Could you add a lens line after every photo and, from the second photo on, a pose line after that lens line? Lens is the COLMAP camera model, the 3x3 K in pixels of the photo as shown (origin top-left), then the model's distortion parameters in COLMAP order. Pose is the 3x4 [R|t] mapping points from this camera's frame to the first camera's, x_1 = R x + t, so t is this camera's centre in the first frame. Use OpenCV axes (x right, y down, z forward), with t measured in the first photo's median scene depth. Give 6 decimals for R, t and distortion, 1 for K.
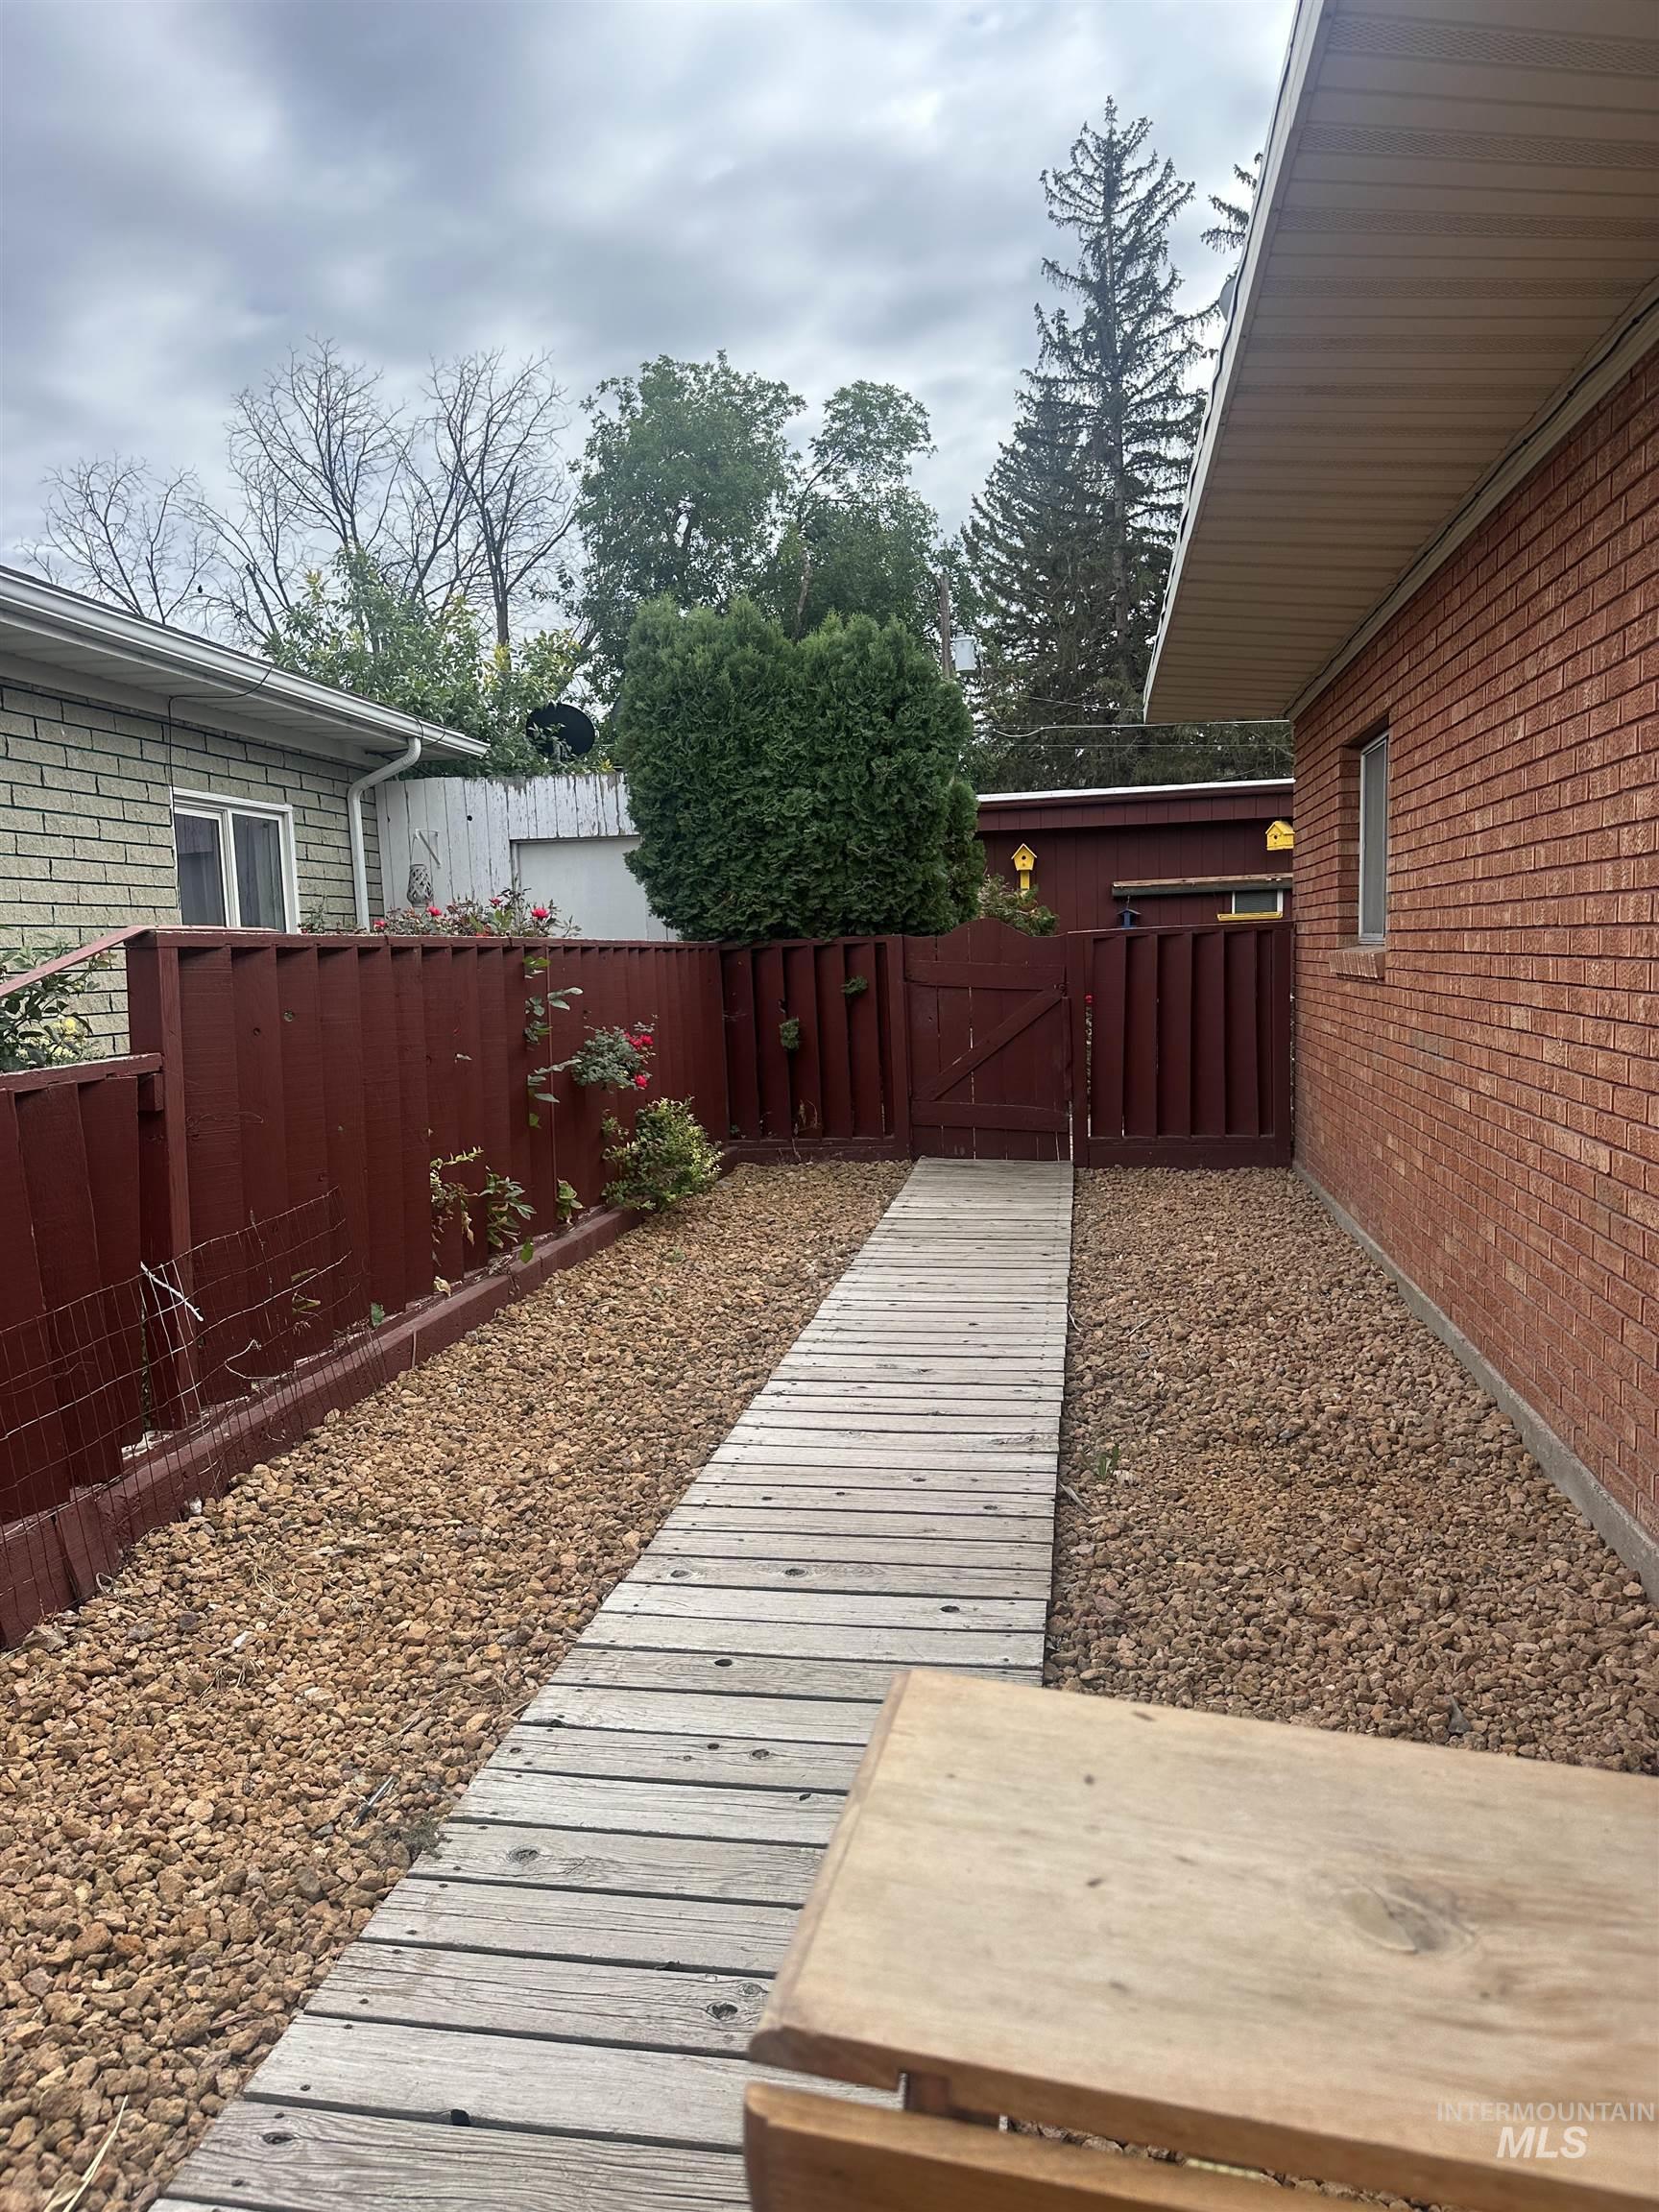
lens RADIAL K [[1553.4, 0, 824.1], [0, 1553.4, 1108.6], [0, 0, 1]] dist [0.002451, -0.000526]
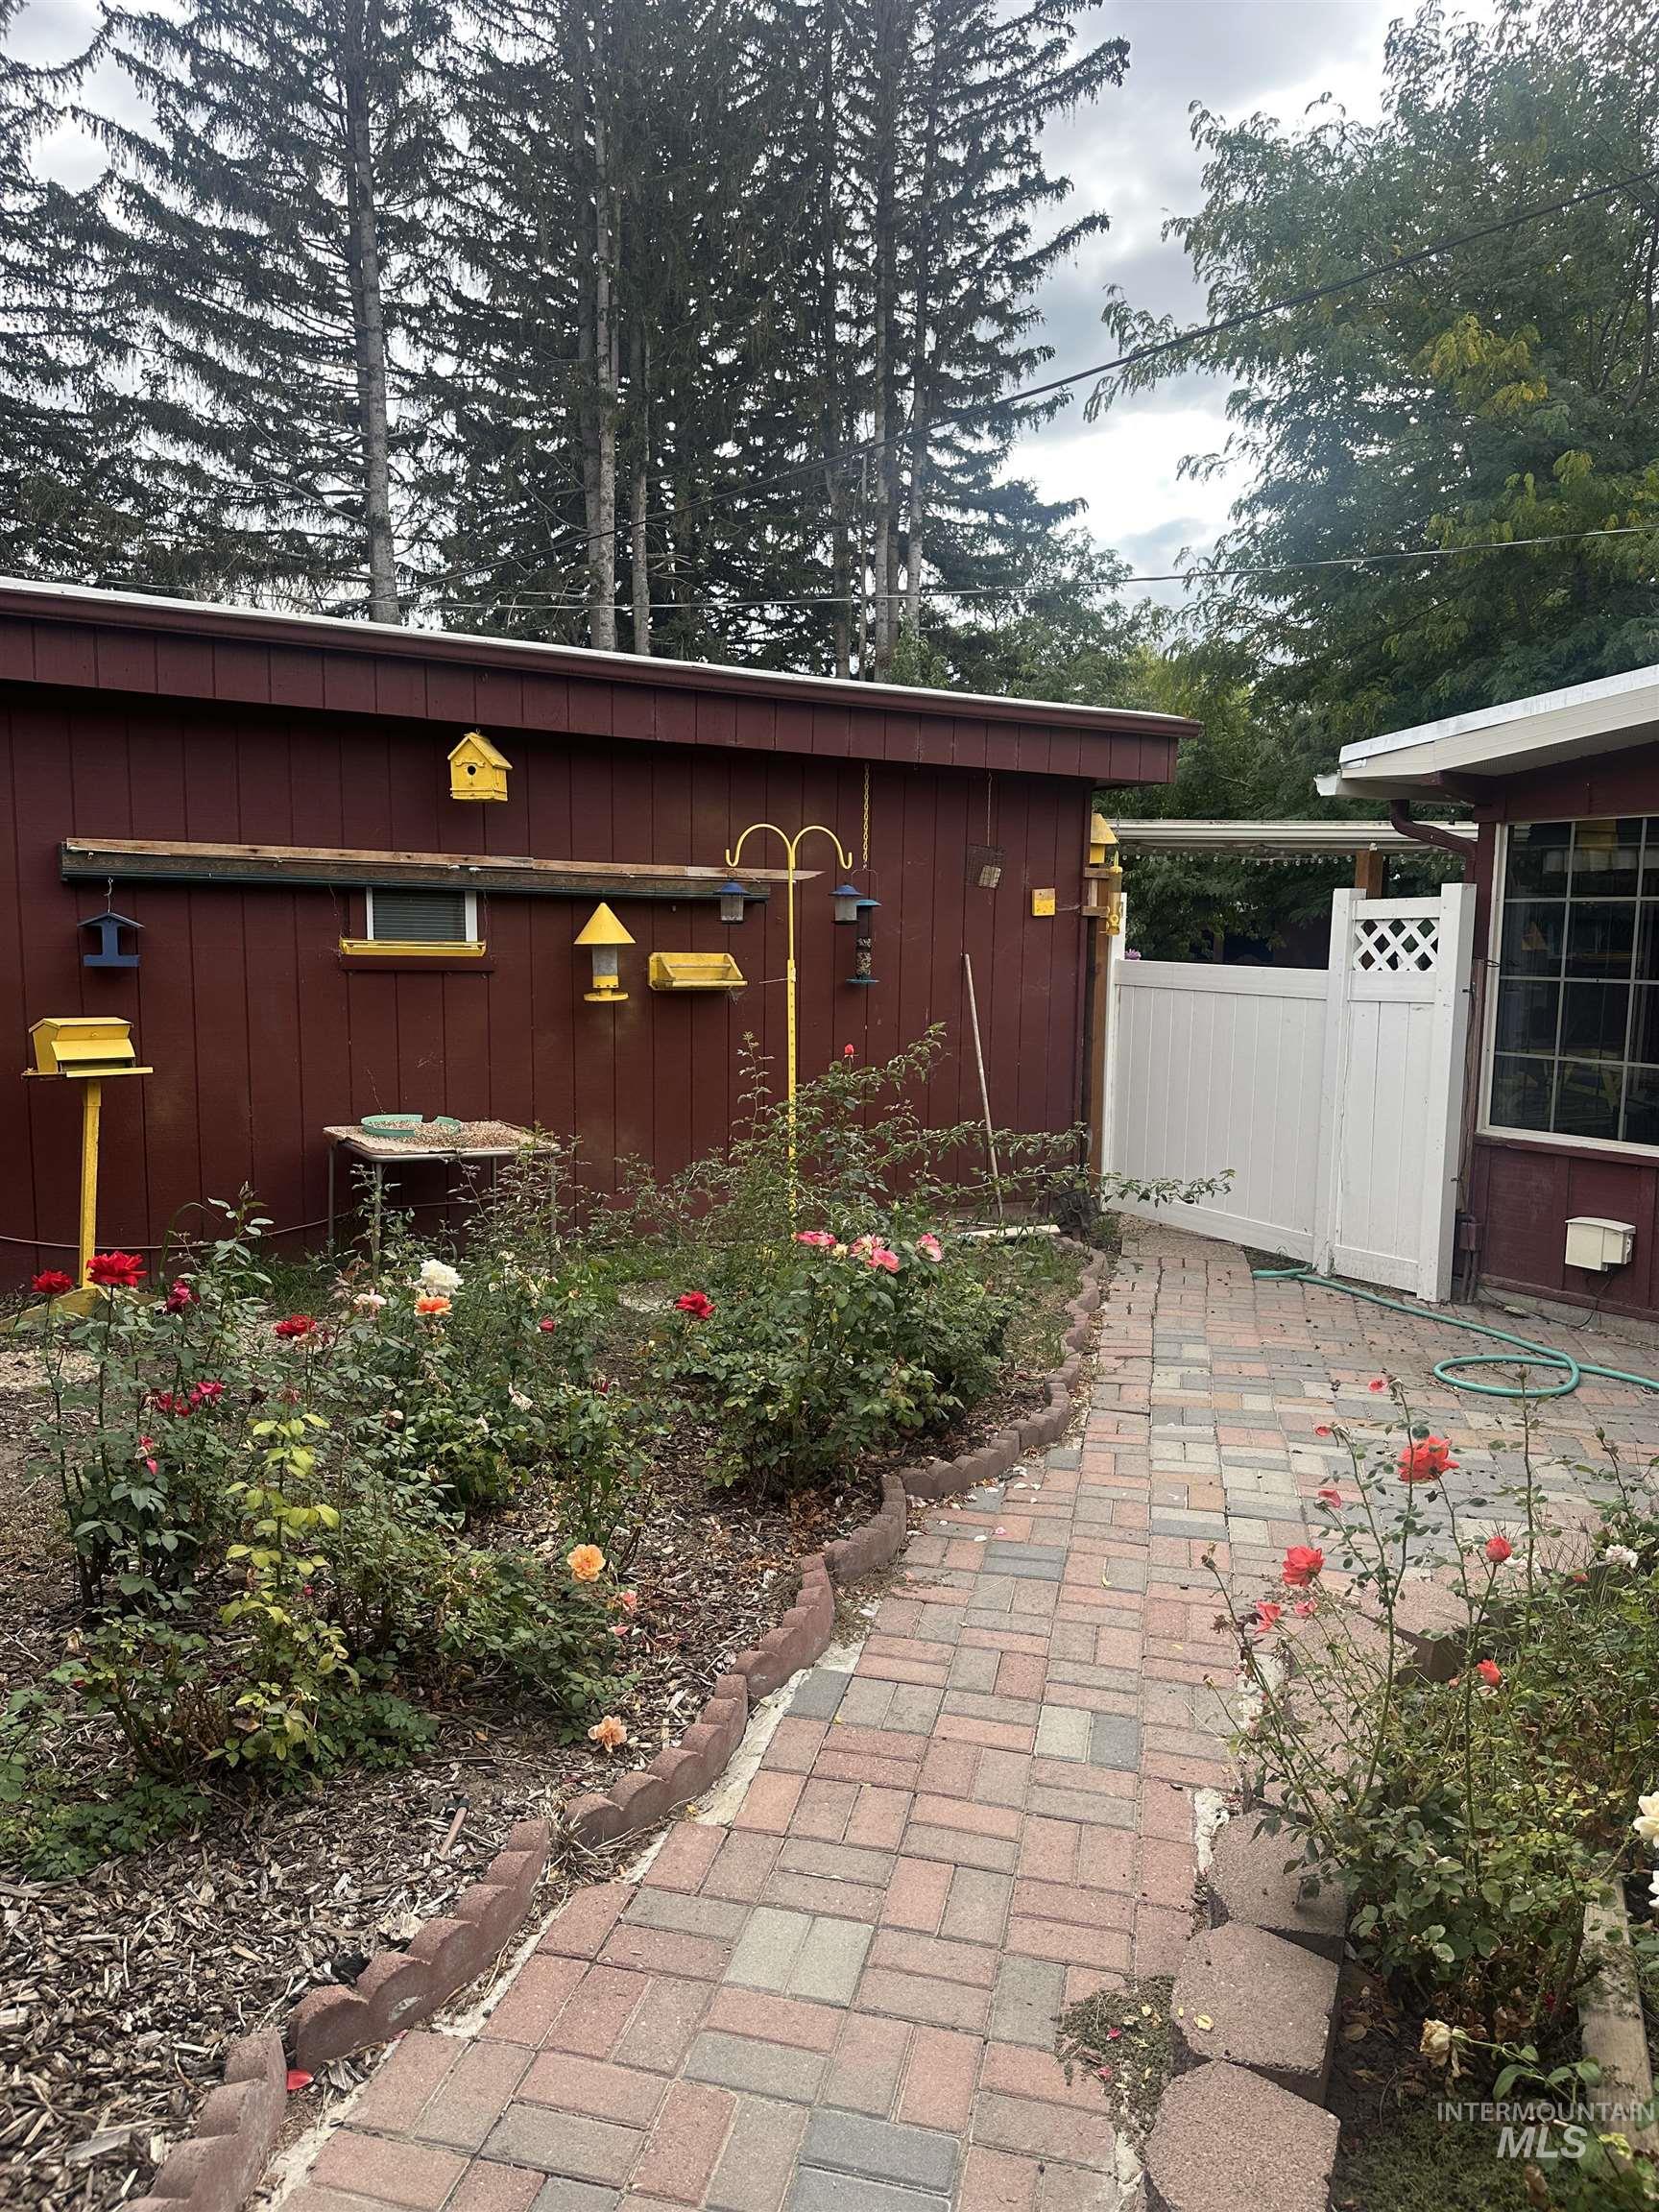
lens RADIAL K [[1553.4, 0, 828.9], [0, 1553.4, 1109.0], [0, 0, 1]] dist [0.002451, -0.000526]
pose [[0.751161, -0.016447, 0.659914, 0.075885], [0.013984, 0.999862, 0.009002, -0.081088], [-0.659971, 0.002466, 0.751287, 0.596769]]
